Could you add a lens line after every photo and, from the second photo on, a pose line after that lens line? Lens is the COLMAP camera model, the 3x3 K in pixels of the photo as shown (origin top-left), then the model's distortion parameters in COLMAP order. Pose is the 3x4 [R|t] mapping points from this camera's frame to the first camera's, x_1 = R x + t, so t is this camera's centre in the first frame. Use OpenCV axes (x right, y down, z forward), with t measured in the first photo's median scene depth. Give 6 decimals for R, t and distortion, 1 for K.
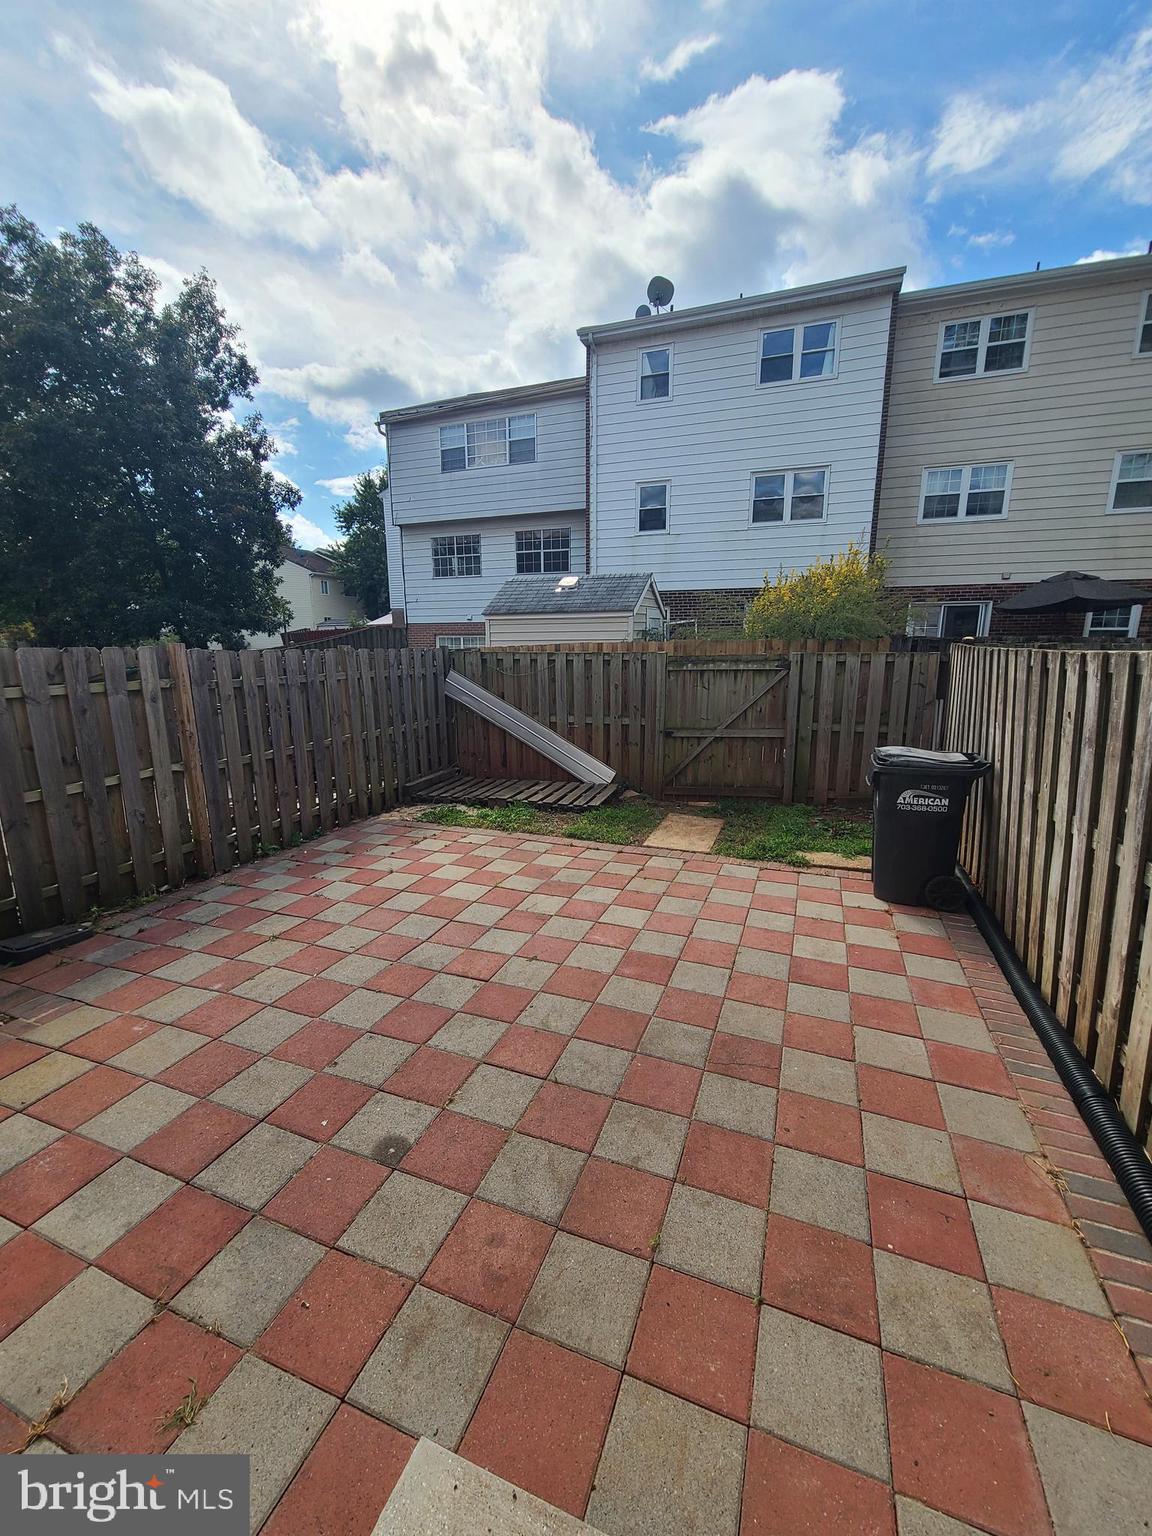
lens RADIAL K [[621.8, 0, 576.0], [0, 621.8, 768.0], [0, 0, 1]] dist [0.001216, 0.000175]
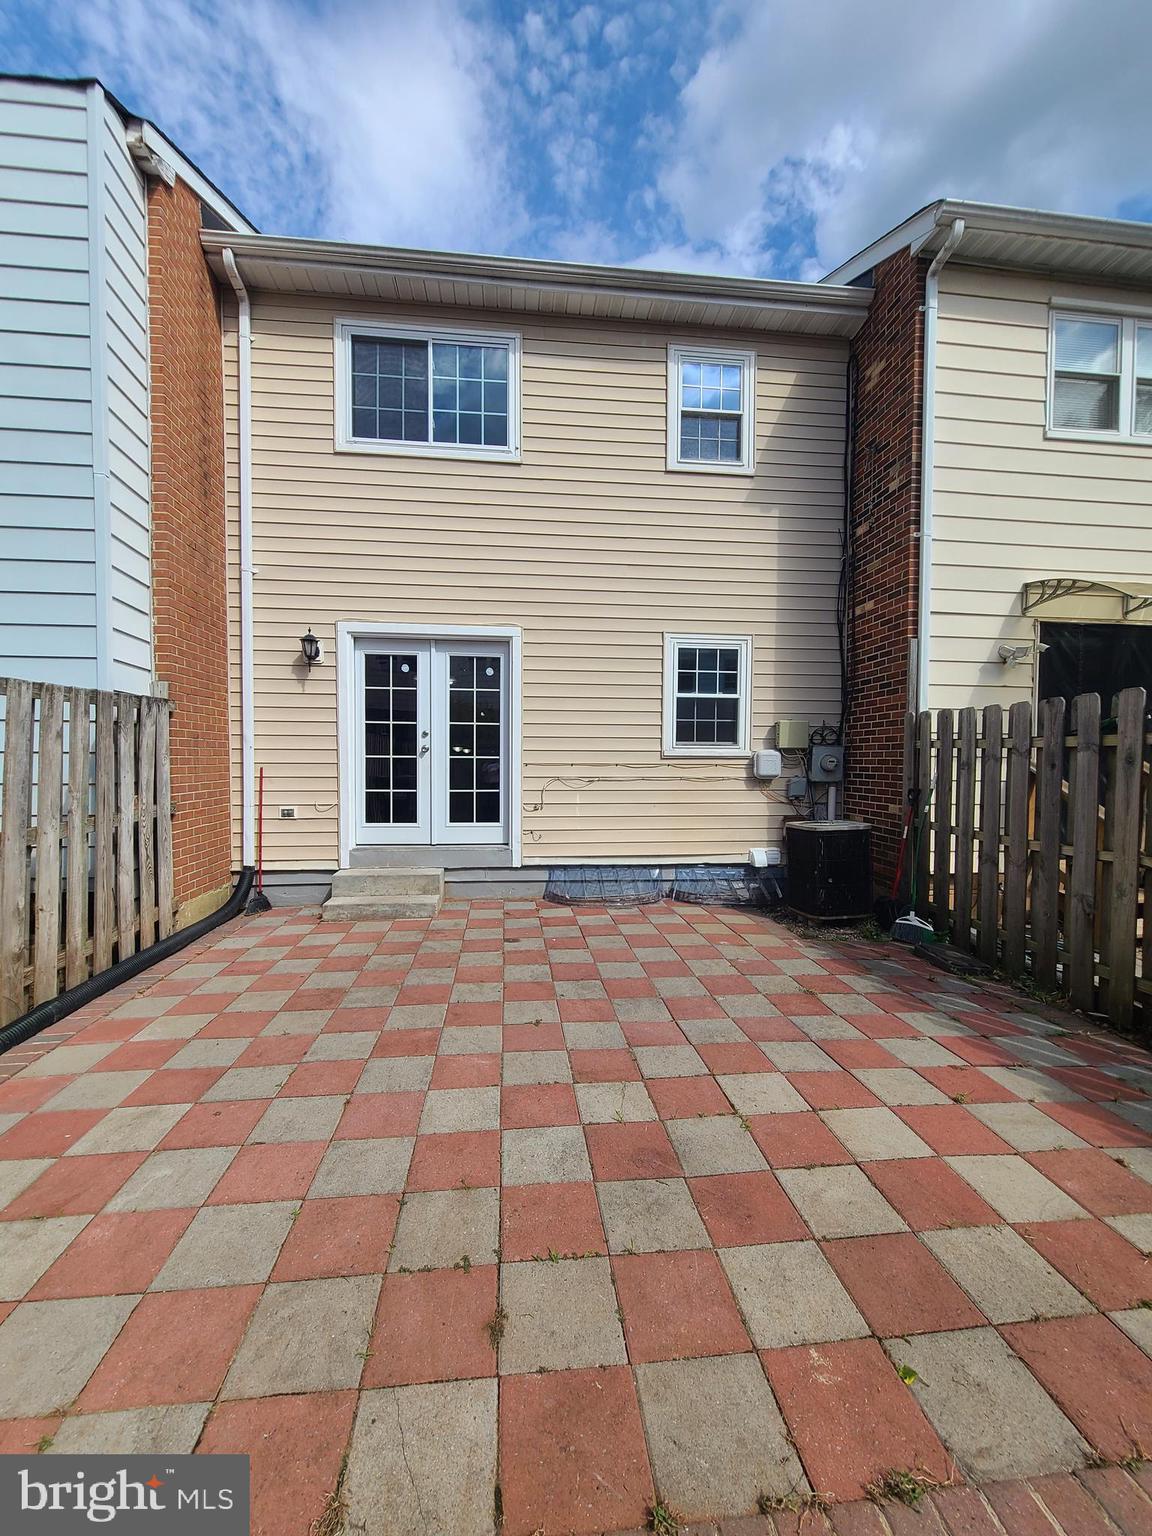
lens RADIAL K [[621.8, 0, 576.0], [0, 621.8, 768.0], [0, 0, 1]] dist [0.001216, 0.000175]
pose [[-0.887296, 0.000481, -0.461200, 0.308644], [-0.094484, 0.978600, 0.182798, -0.231962], [0.451418, 0.205773, -0.868262, 1.802157]]
